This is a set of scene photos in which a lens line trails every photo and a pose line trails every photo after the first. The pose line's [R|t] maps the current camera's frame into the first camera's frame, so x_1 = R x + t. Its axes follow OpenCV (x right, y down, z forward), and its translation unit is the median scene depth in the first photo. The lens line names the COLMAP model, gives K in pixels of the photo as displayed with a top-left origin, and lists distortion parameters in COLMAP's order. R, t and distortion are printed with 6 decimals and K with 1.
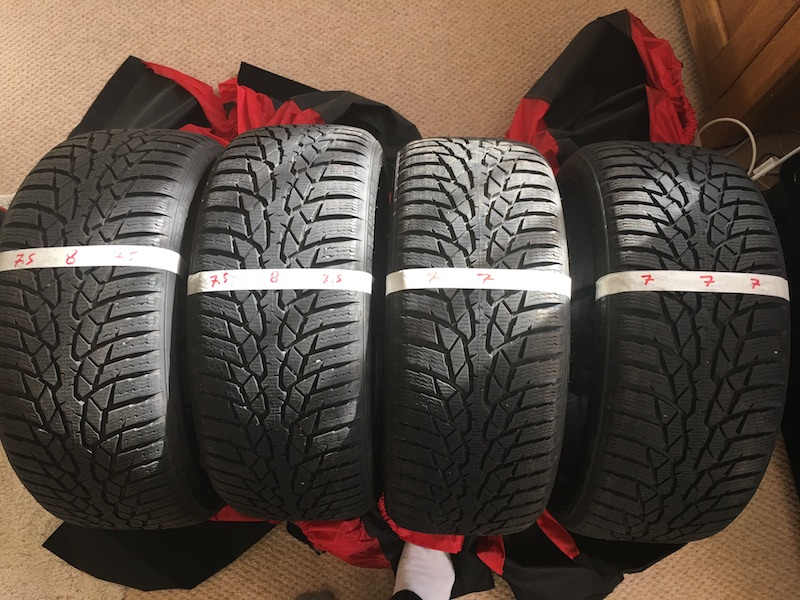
lens RADIAL K [[687.8, 0, 403.6], [0, 687.8, 304.6], [0, 0, 1]] dist [0.066199, -0.019759]
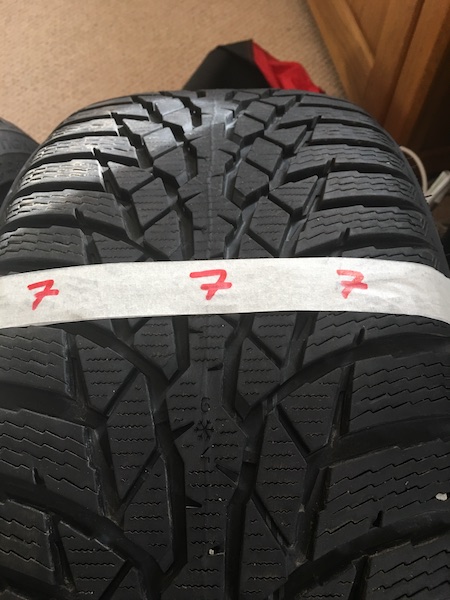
lens RADIAL K [[515.8, 0, 226.0], [0, 515.8, 300.6], [0, 0, 1]] dist [0.066199, -0.019759]
pose [[0.997606, -0.069105, -0.002461, 0.445962], [0.066878, 0.973276, -0.219682, 0.029615], [0.017576, 0.218992, 0.975568, 0.760276]]
